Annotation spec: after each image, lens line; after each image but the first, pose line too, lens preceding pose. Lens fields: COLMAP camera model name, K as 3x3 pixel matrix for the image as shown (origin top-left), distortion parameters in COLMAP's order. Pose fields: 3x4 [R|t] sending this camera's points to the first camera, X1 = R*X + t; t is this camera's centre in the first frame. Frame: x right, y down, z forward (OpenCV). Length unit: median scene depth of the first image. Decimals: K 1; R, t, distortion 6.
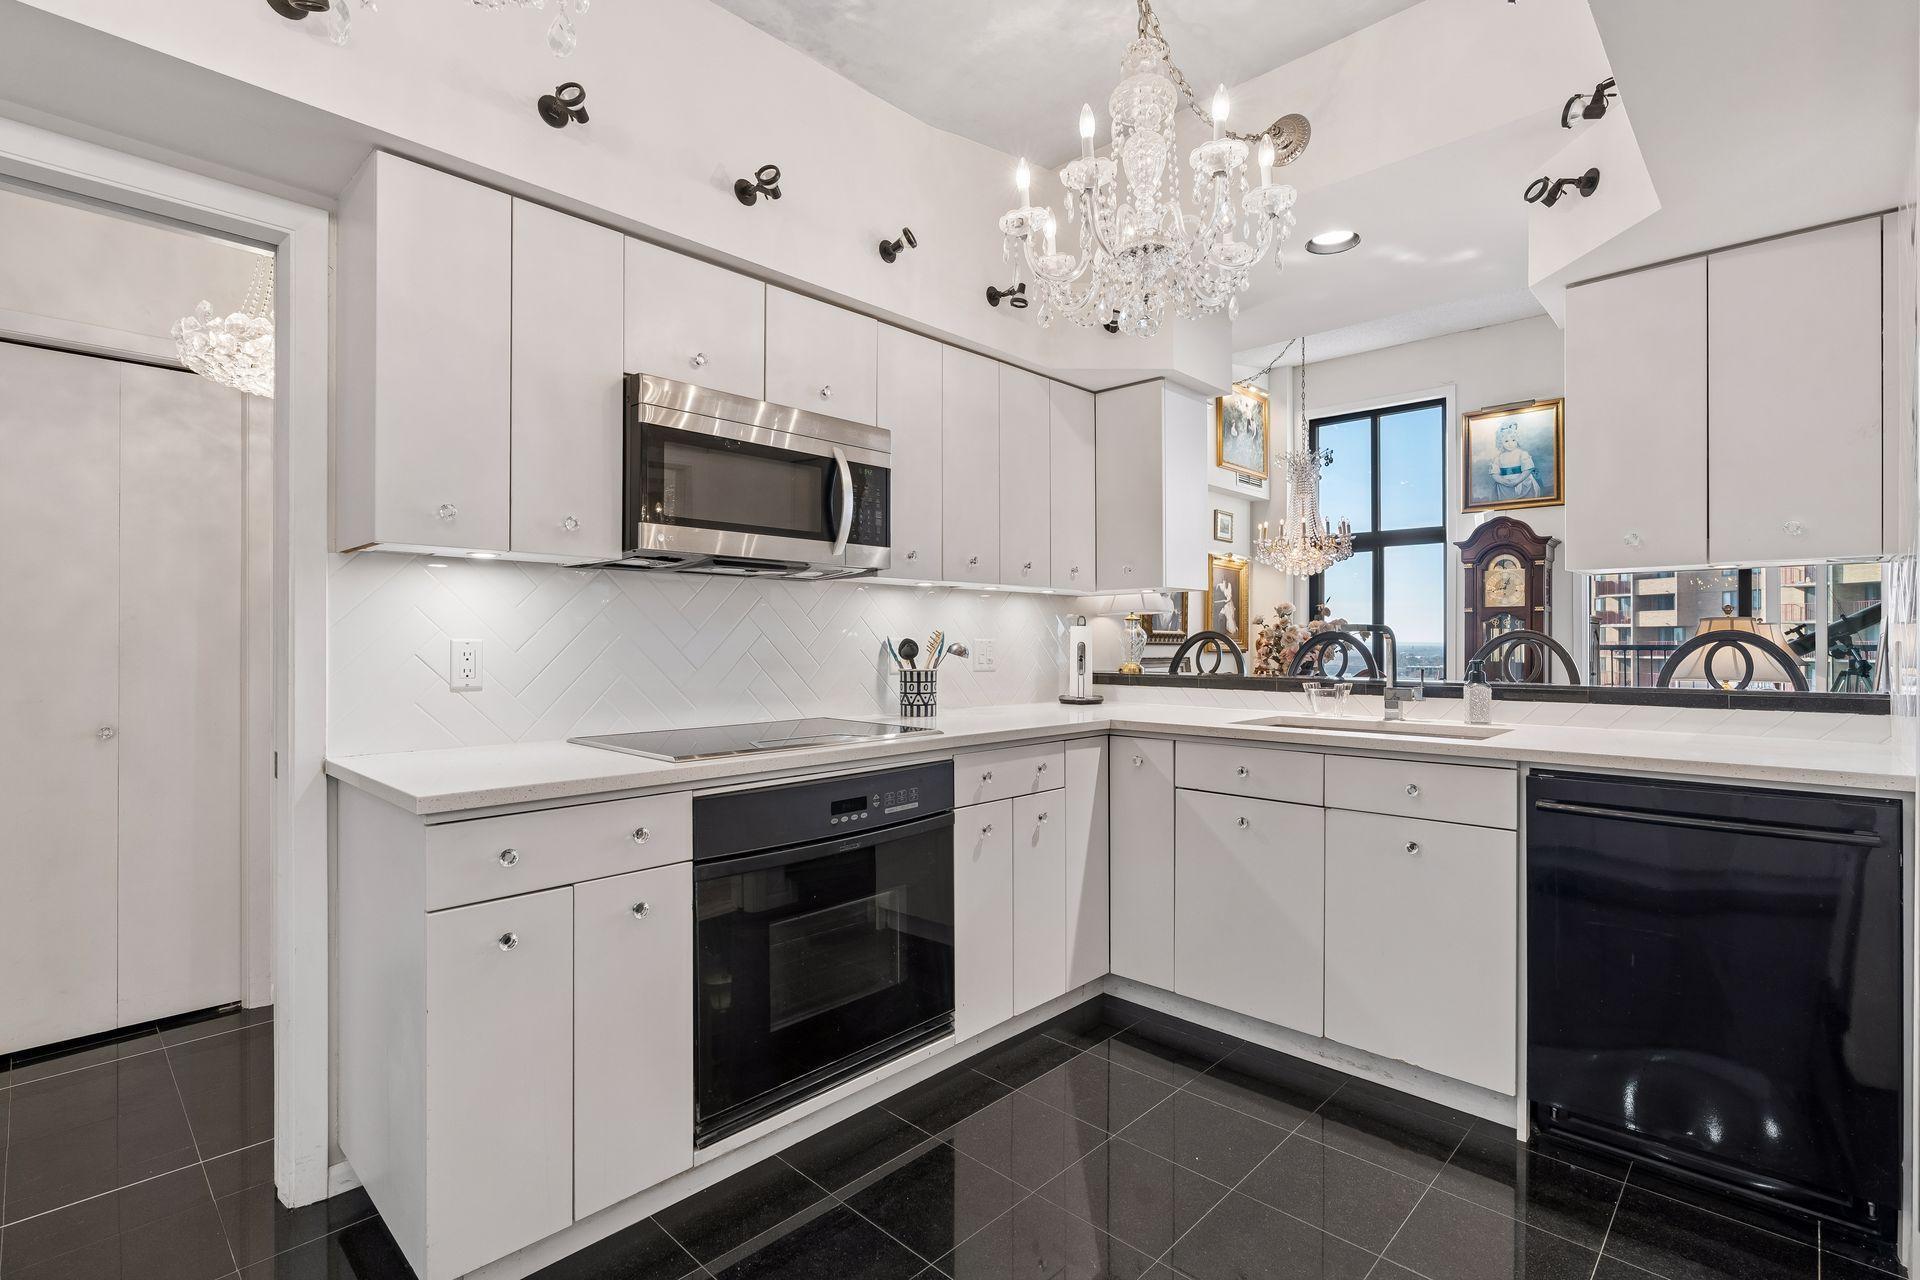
lens RADIAL K [[888.1, 0, 962.9], [0, 888.1, 642.2], [0, 0, 1]] dist [-0.000501, 0.000086]
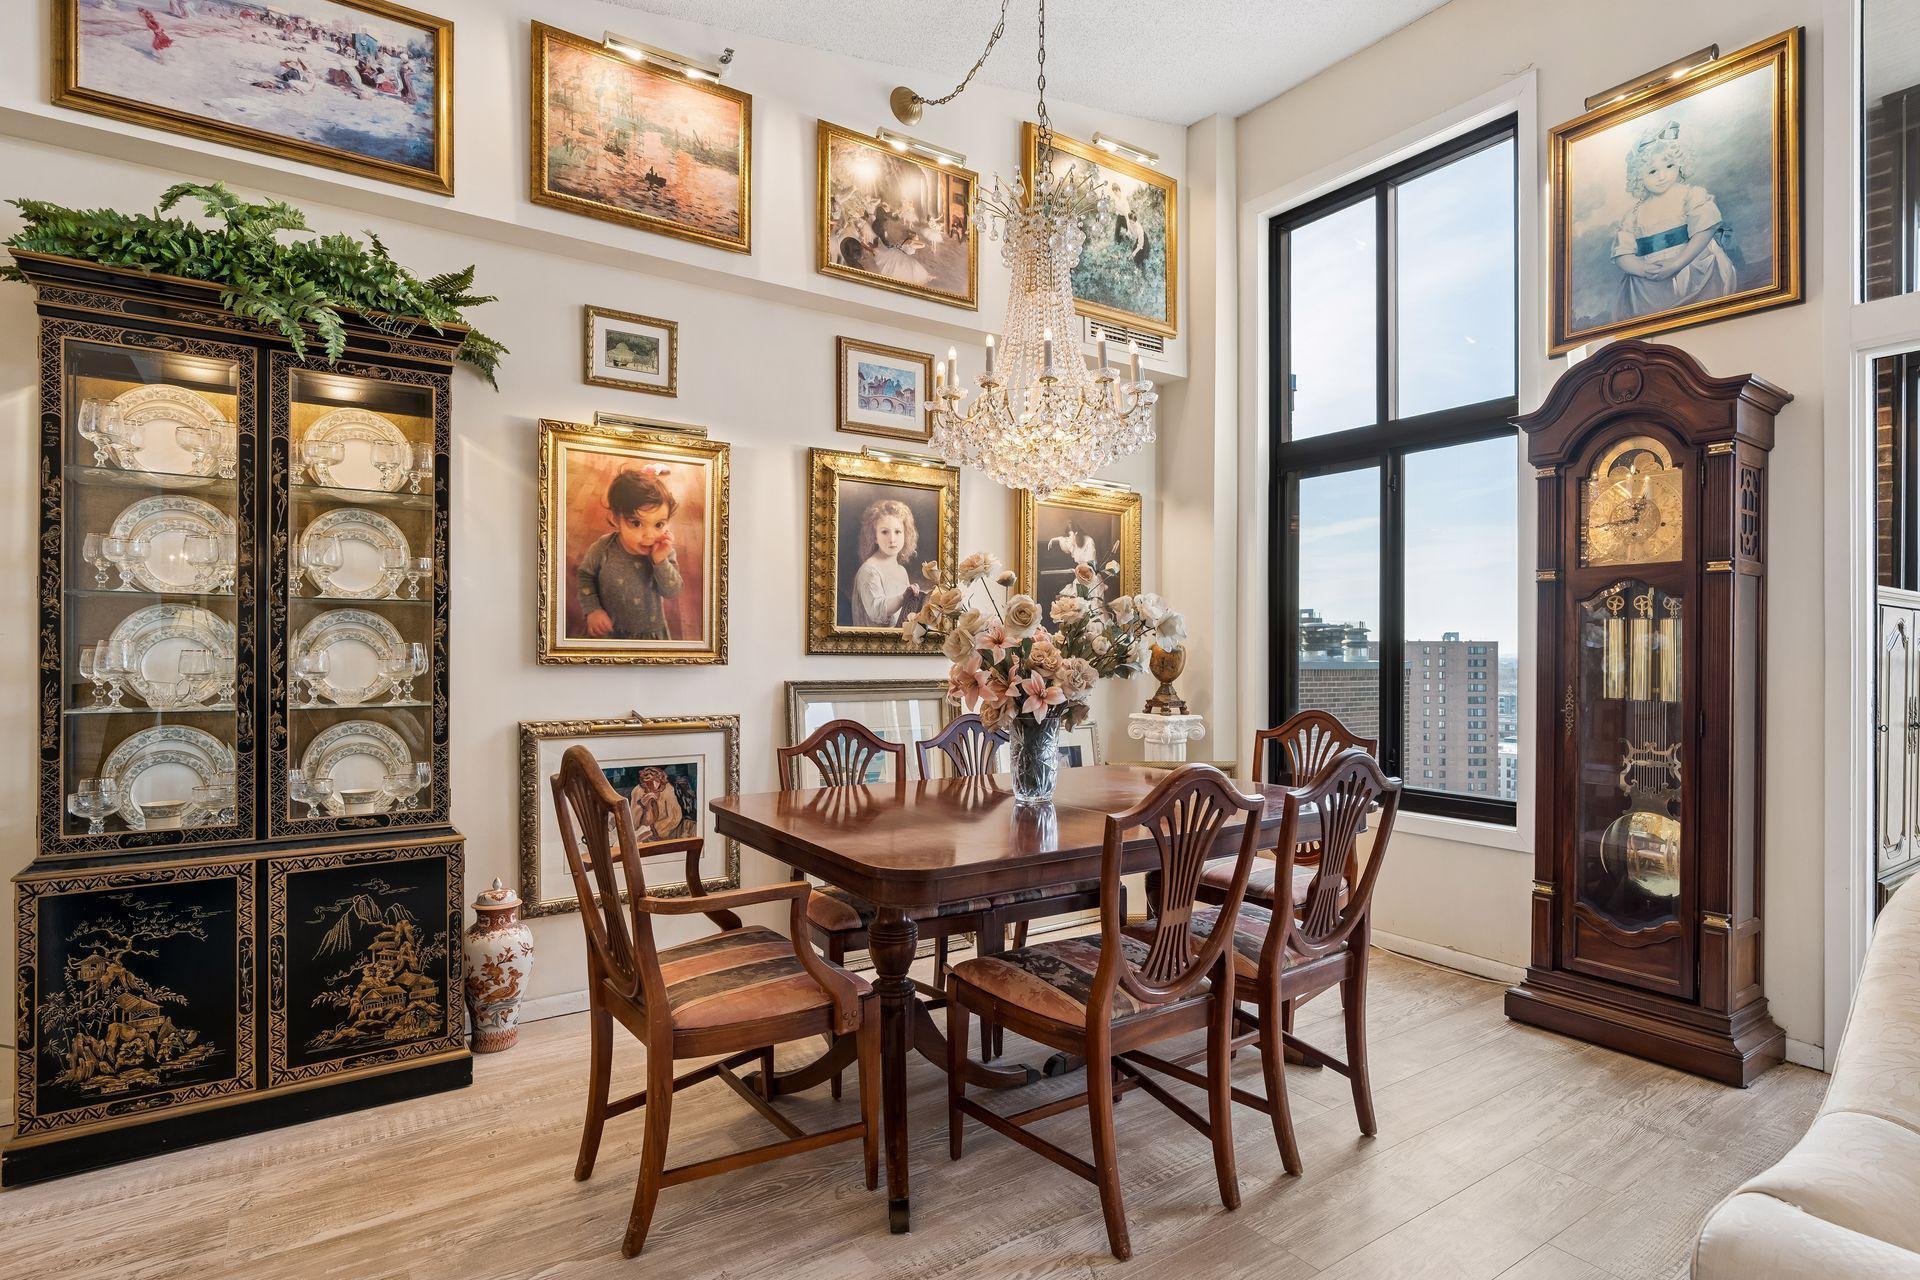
lens RADIAL K [[974.6, 0, 955.0], [0, 974.6, 643.1], [0, 0, 1]] dist [0.002219, 0.000707]
pose [[0.977348, 0.002022, -0.211631, 0.392369], [-0.003437, 0.999974, -0.006320, -0.000484], [0.211613, 0.006904, 0.977329, 0.486492]]
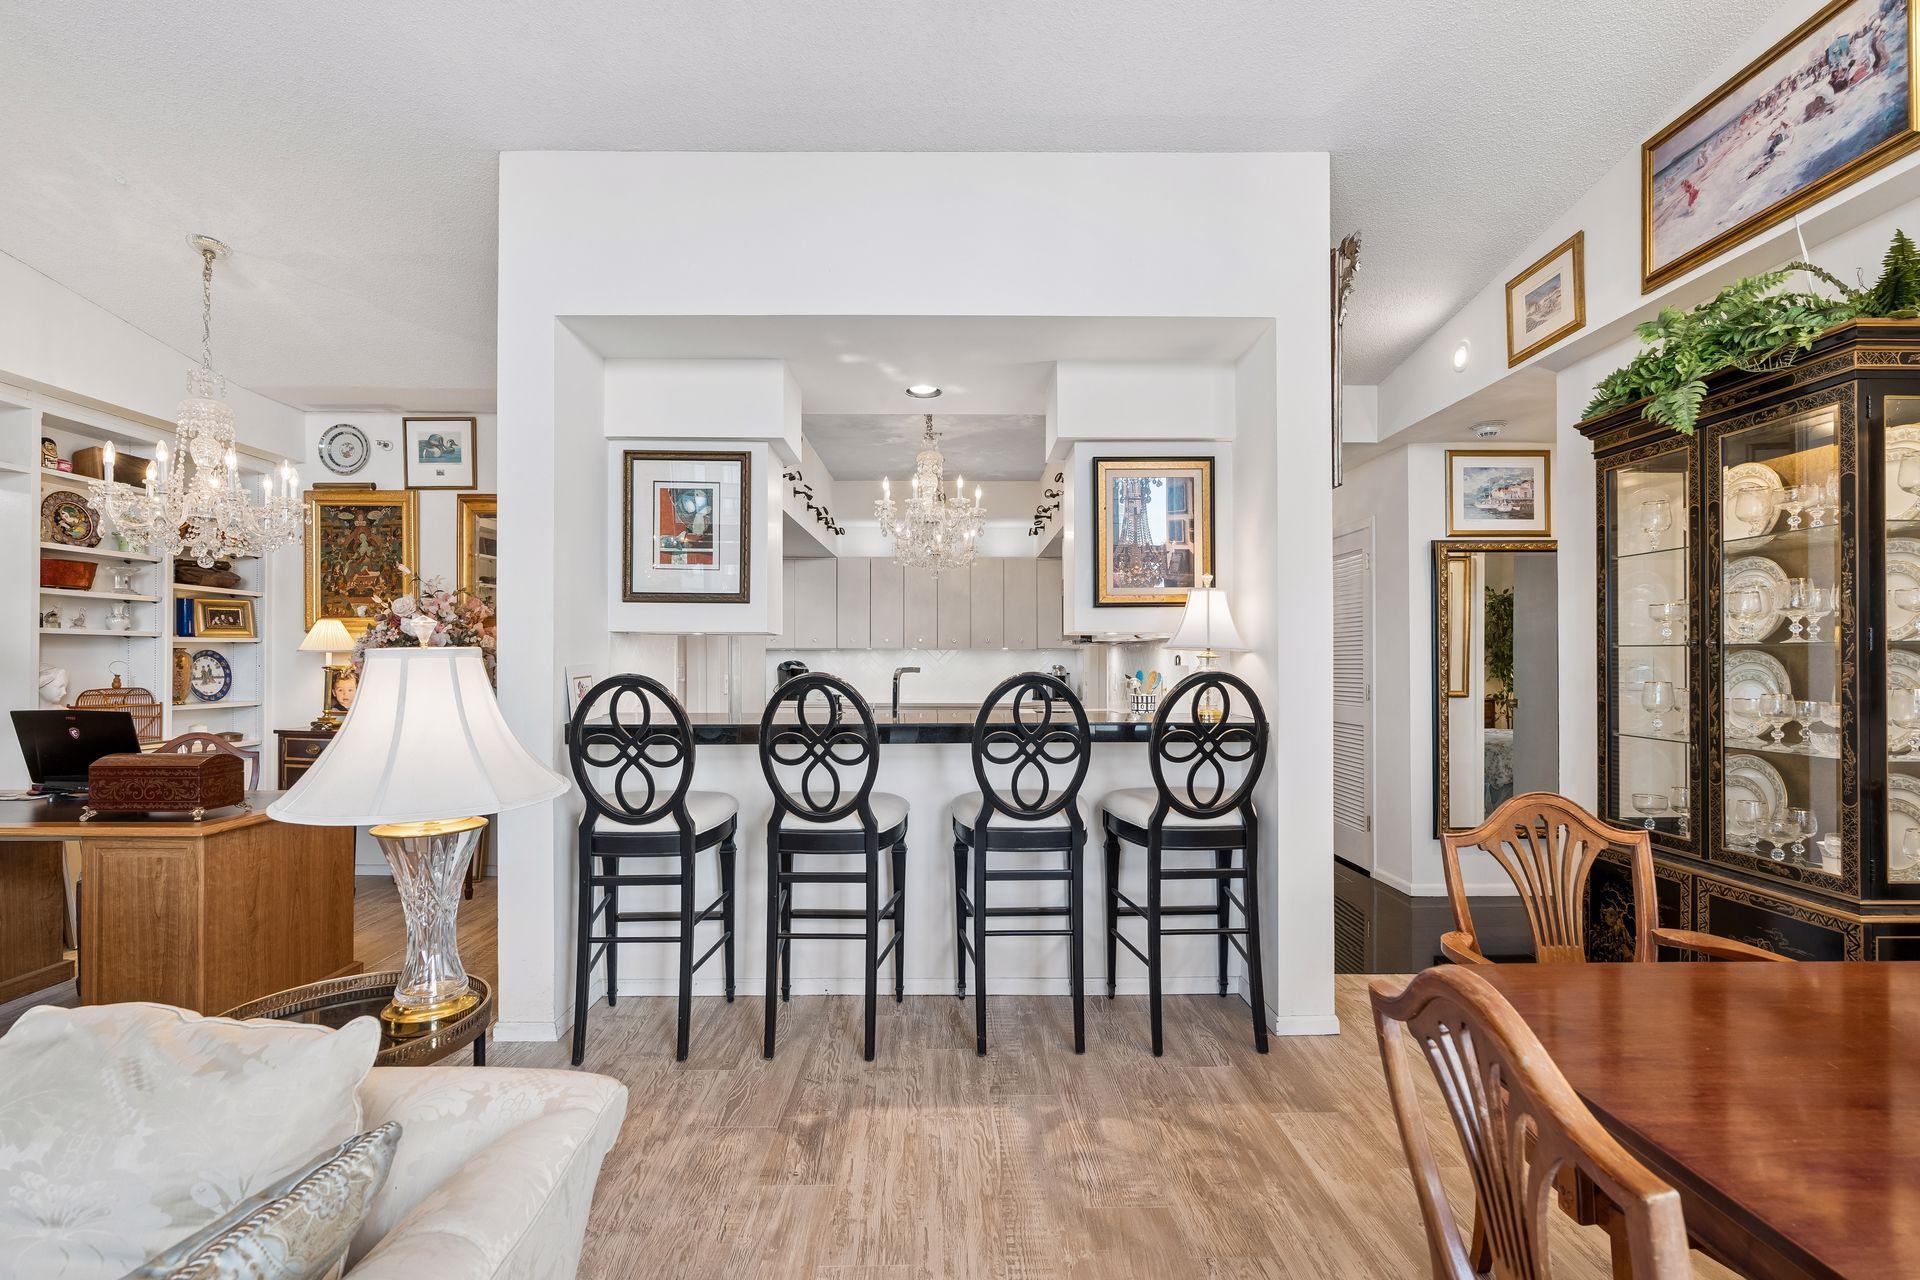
lens RADIAL K [[888.1, 0, 960.8], [0, 888.1, 651.6], [0, 0, 1]] dist [-0.000501, 0.000086]
pose [[-0.718782, -0.006927, -0.695201, 0.554588], [-0.000078, 0.999951, -0.009883, -0.013107], [0.695236, -0.007049, -0.718747, 0.846407]]
